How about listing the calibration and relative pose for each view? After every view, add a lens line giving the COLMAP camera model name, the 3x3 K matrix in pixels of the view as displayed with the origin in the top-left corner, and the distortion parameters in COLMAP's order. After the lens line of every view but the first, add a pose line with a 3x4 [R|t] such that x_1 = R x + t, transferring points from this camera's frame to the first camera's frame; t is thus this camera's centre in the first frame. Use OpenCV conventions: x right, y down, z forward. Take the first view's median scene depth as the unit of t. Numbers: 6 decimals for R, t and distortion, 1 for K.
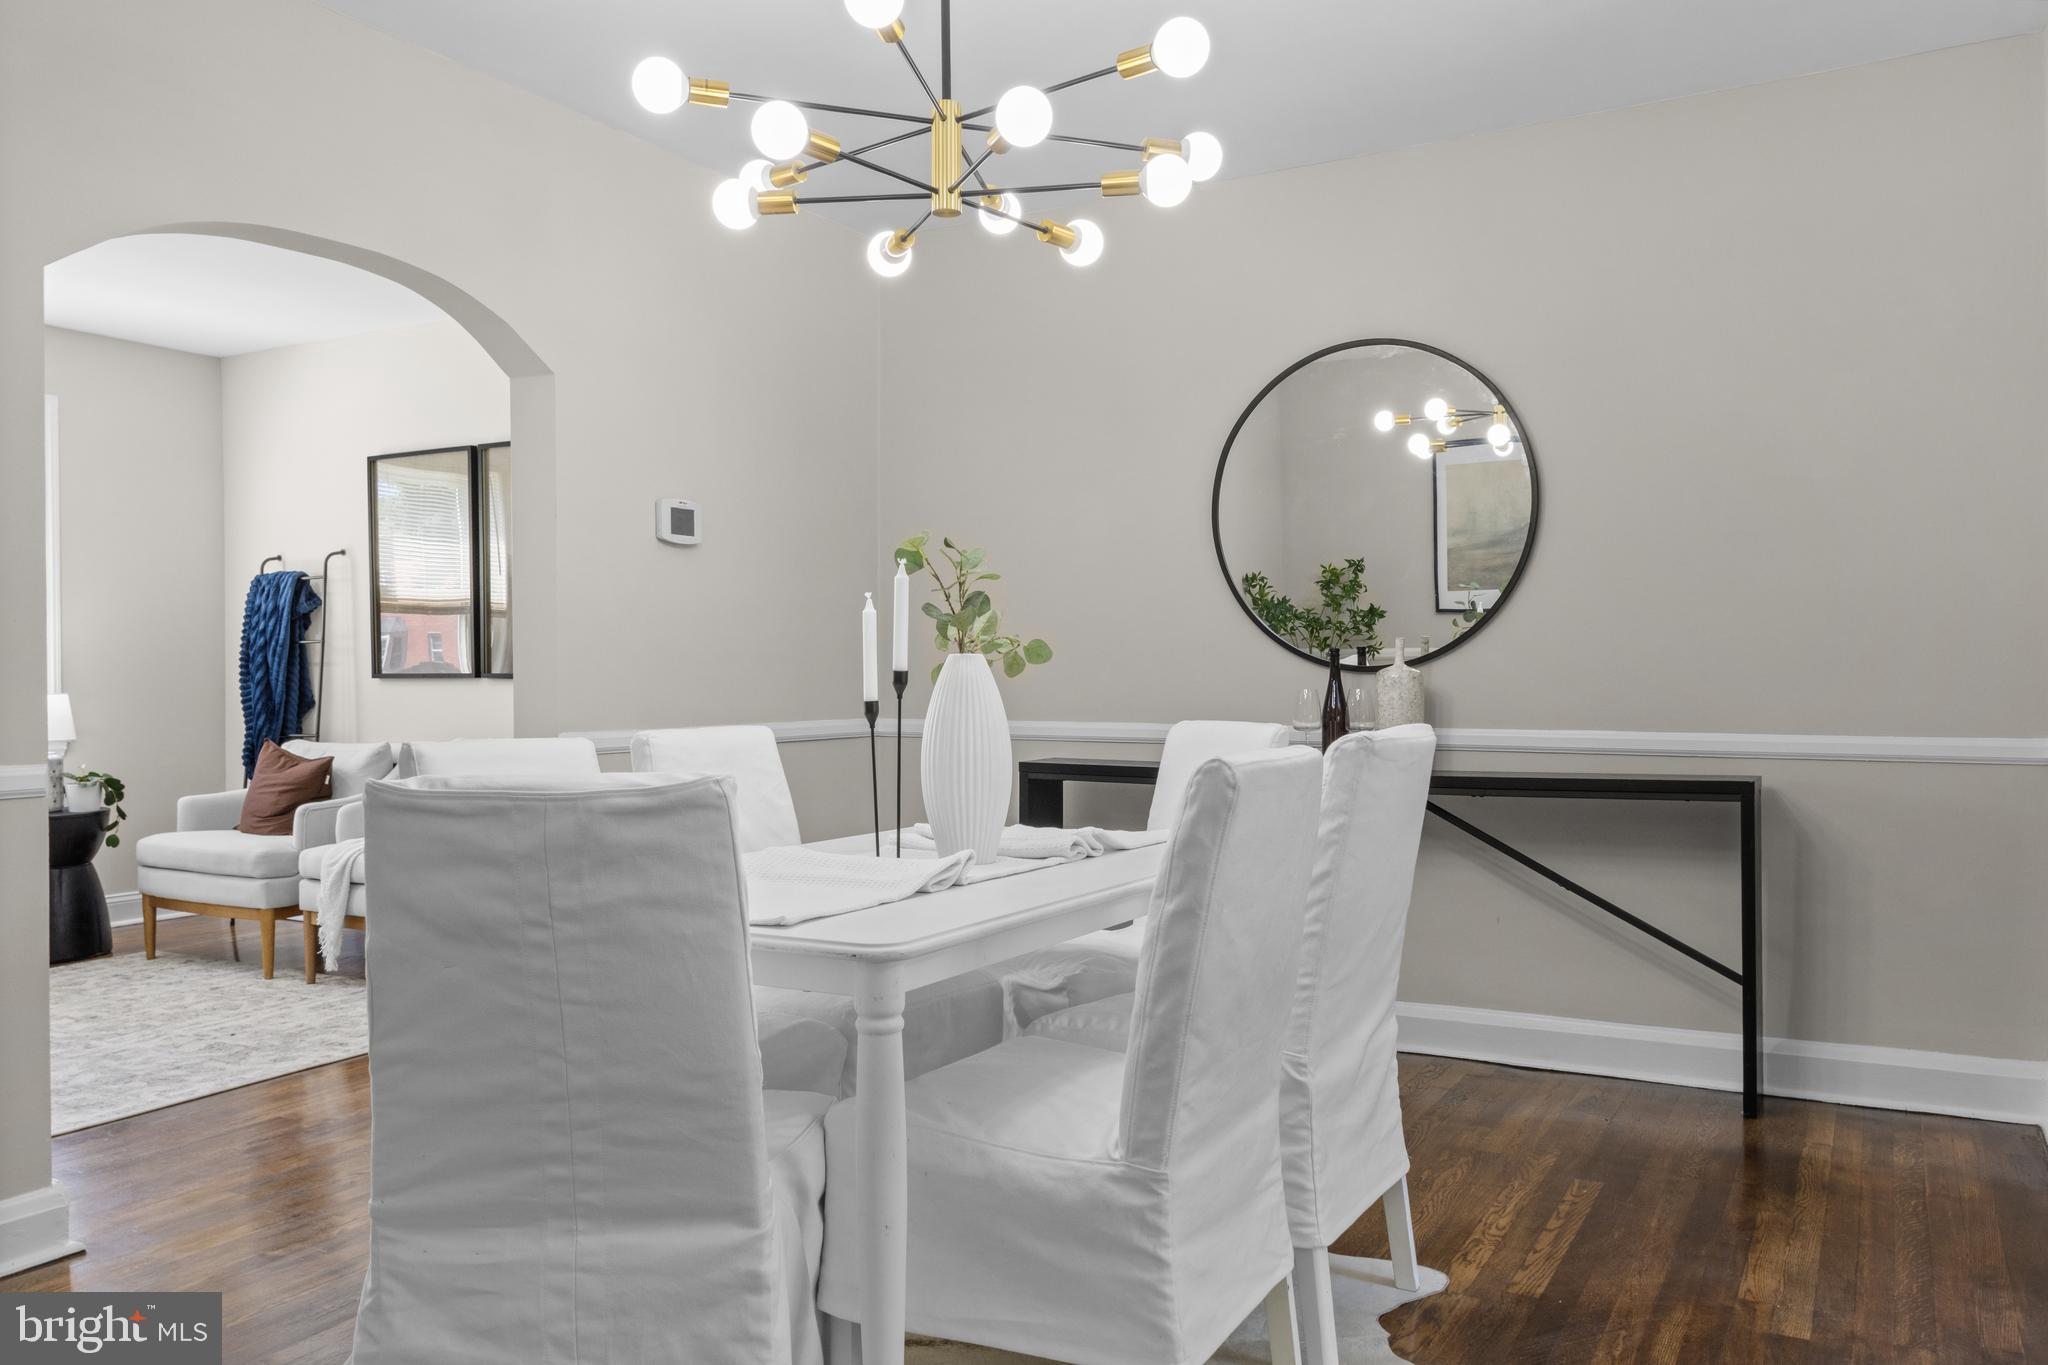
lens RADIAL K [[1527.5, 0, 1024.0], [0, 1527.5, 682.5], [0, 0, 1]] dist [0.004991, 0.006255]
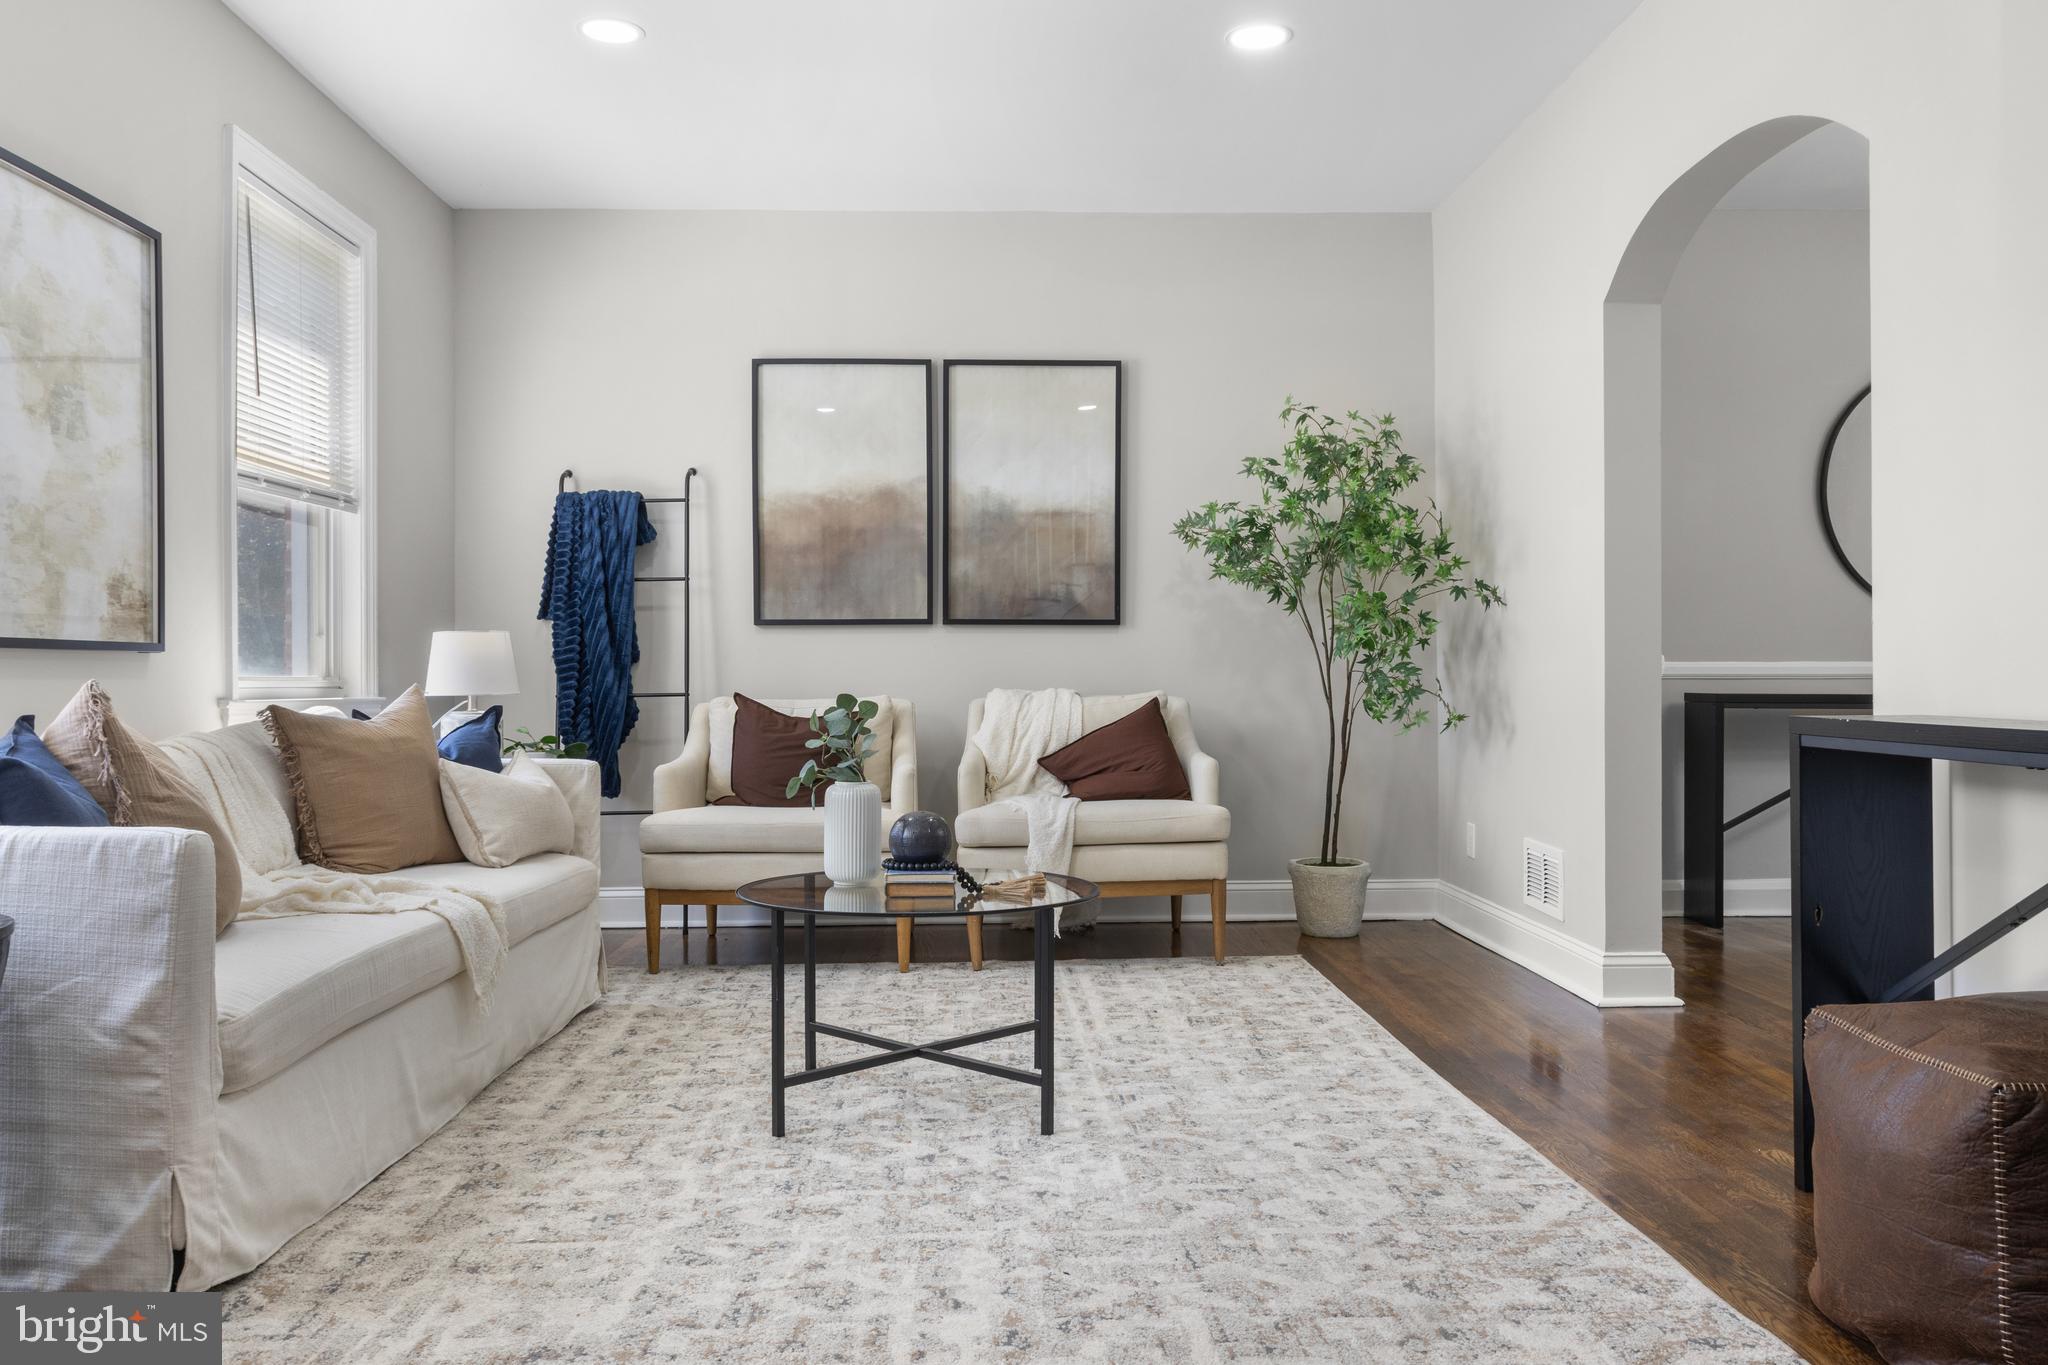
lens RADIAL K [[1527.5, 0, 1024.0], [0, 1527.5, 682.5], [0, 0, 1]] dist [0.004991, 0.006255]
pose [[0.851740, -0.005103, 0.523940, -0.758777], [0.008704, 0.999952, -0.004410, 0.034414], [-0.523893, 0.008316, 0.851744, 0.220924]]
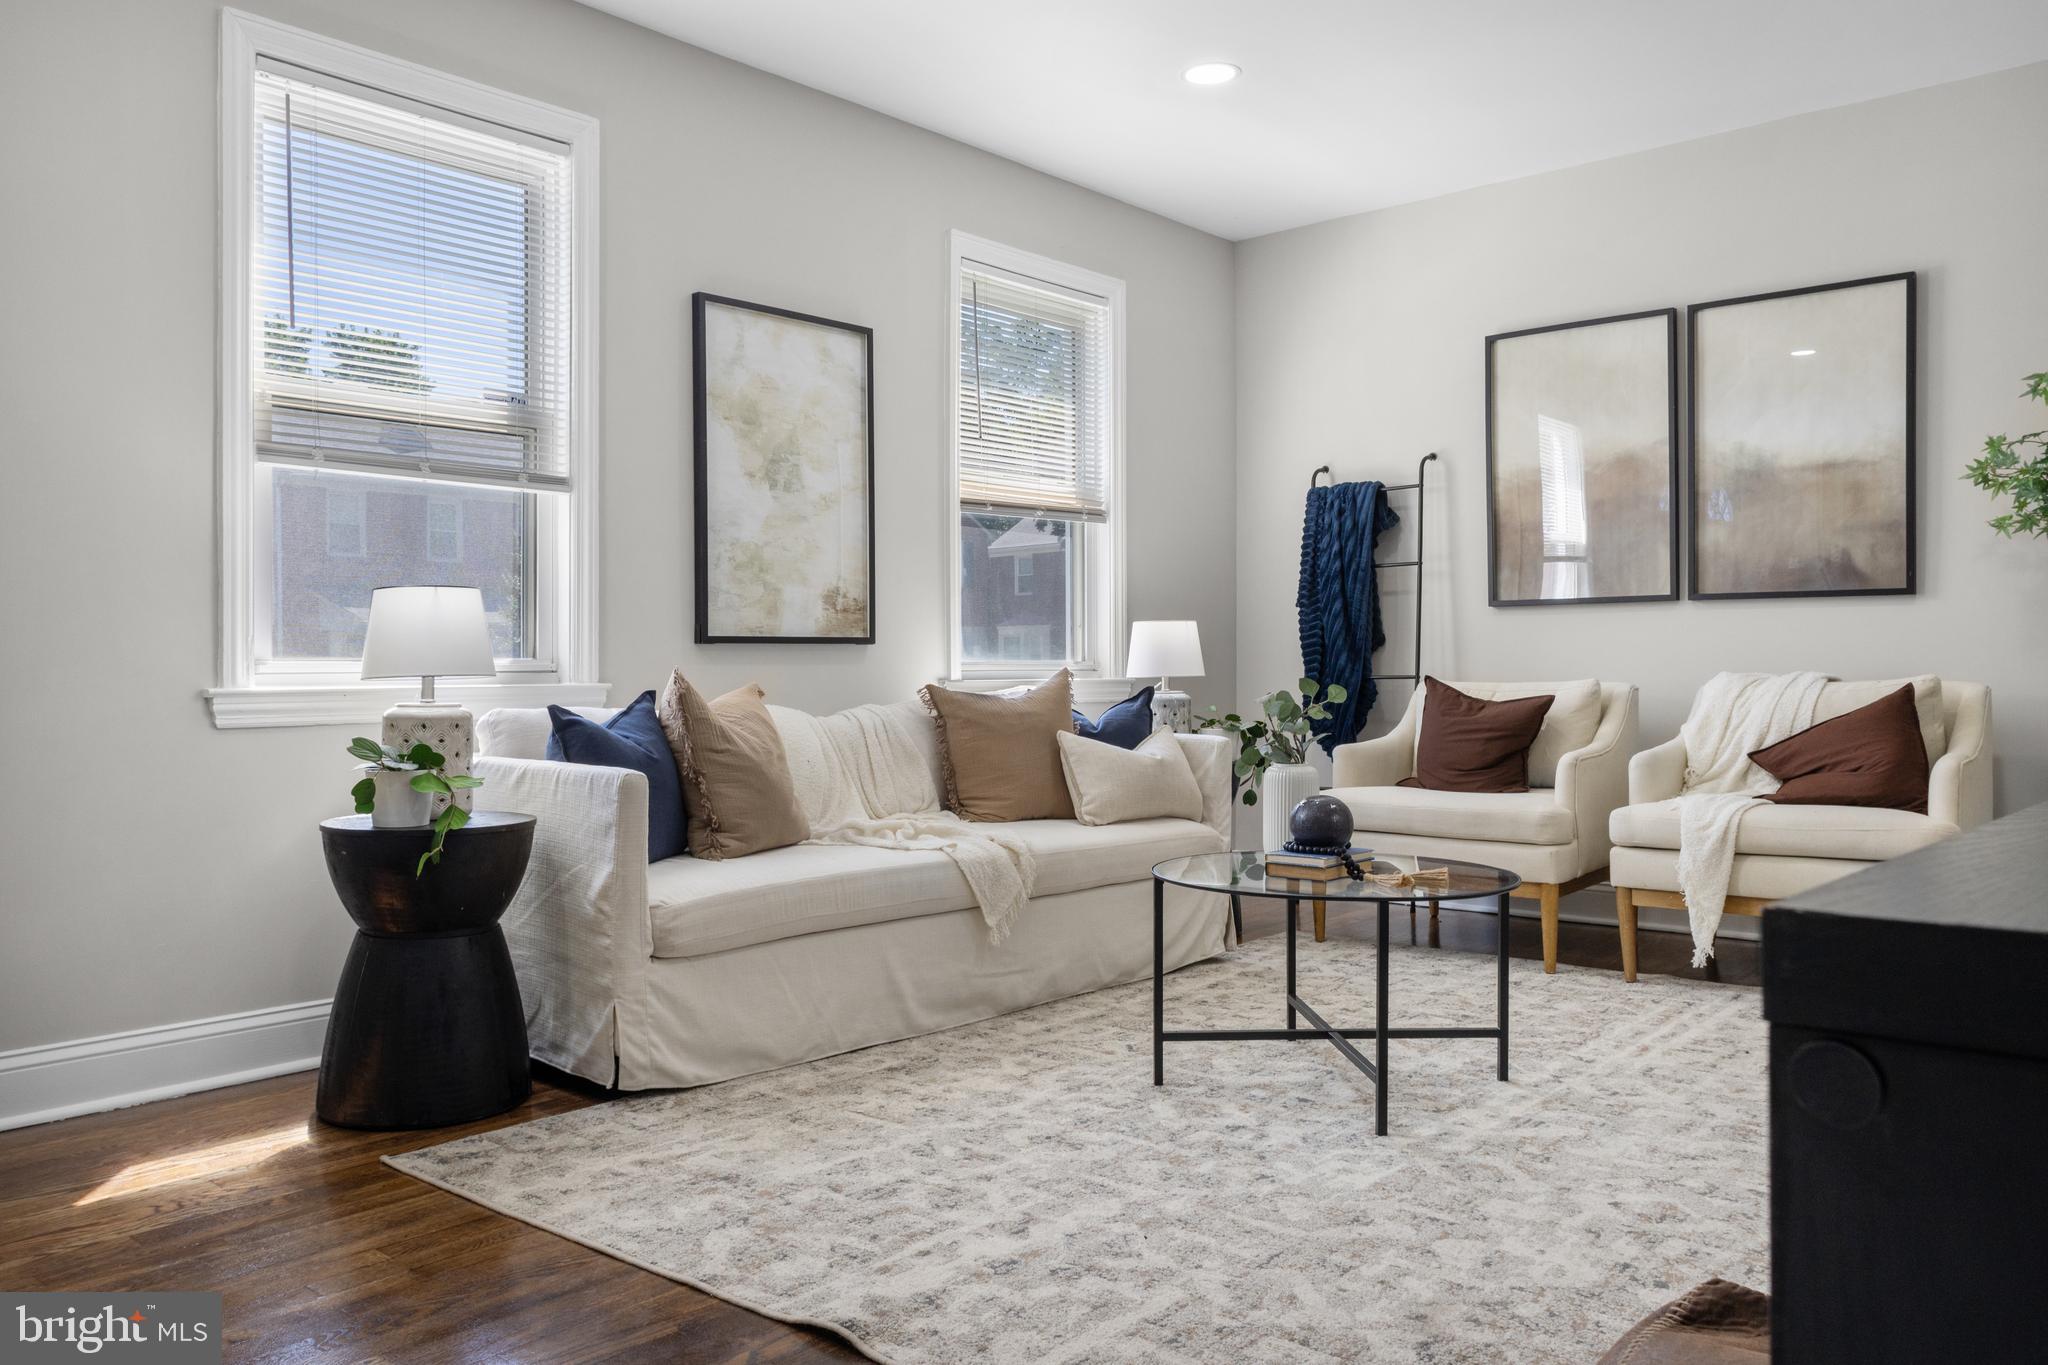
lens RADIAL K [[1531.7, 0, 1020.3], [0, 1531.7, 662.7], [0, 0, 1]] dist [0.002772, 0.004893]
pose [[0.980455, -0.007151, -0.196612, -0.526418], [0.005493, 0.999945, -0.008977, 0.034308], [0.196665, 0.007721, 0.980440, 0.150512]]
